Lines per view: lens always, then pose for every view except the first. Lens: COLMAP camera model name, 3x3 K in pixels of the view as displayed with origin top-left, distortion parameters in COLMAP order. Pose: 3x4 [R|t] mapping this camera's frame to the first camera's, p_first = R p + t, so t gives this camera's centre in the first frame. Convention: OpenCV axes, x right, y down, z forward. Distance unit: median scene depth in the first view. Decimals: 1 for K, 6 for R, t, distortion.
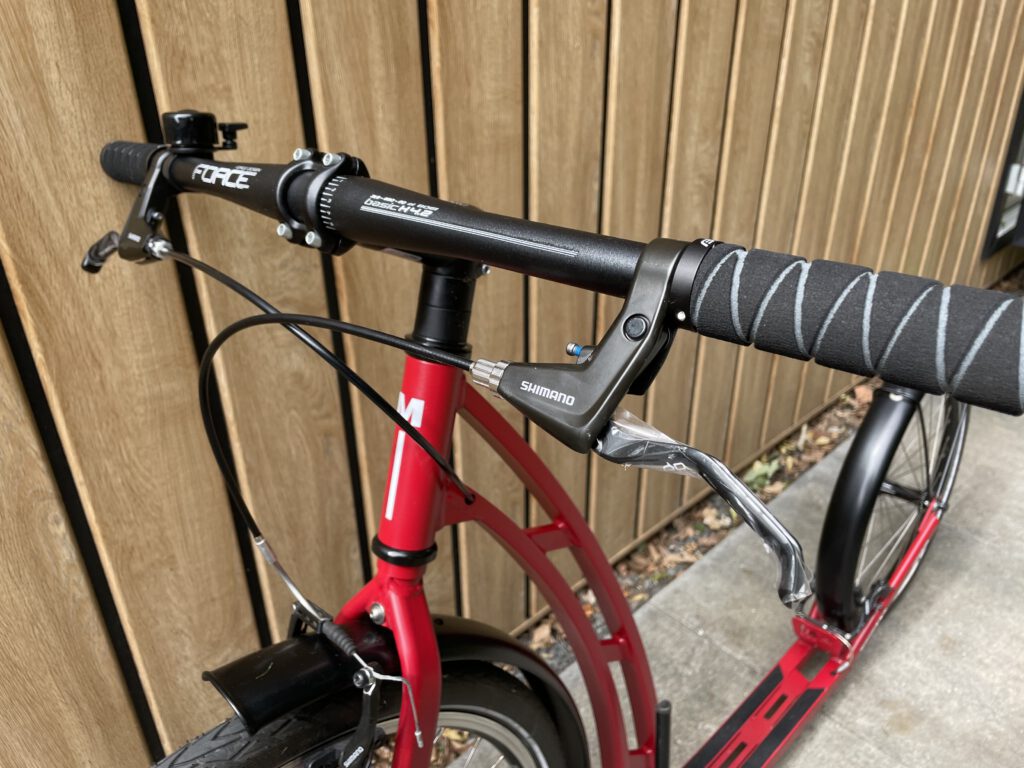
lens RADIAL K [[778.0, 0, 494.9], [0, 778.0, 381.0], [0, 0, 1]] dist [0.093629, -0.125350]
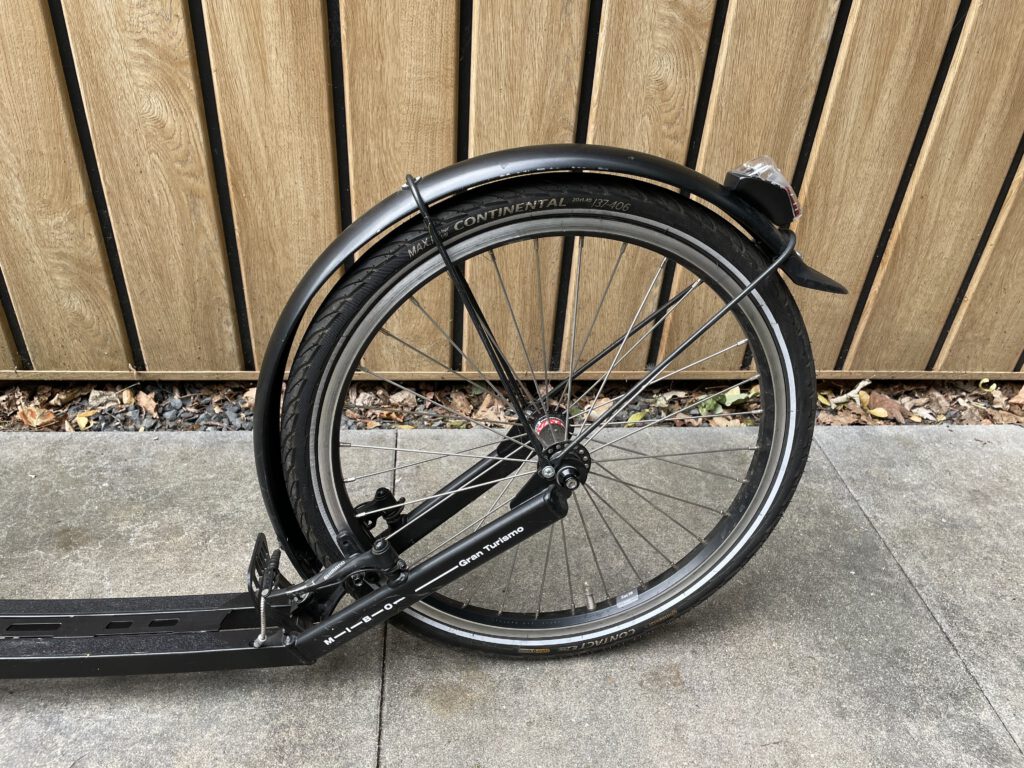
lens RADIAL K [[778.0, 0, 511.9], [0, 778.0, 387.7], [0, 0, 1]] dist [0.093629, -0.125350]
pose [[0.786755, 0.398704, -0.471224, 0.808565], [-0.357487, 0.916657, 0.178725, 0.084372], [0.503209, 0.027844, 0.863716, 0.509863]]
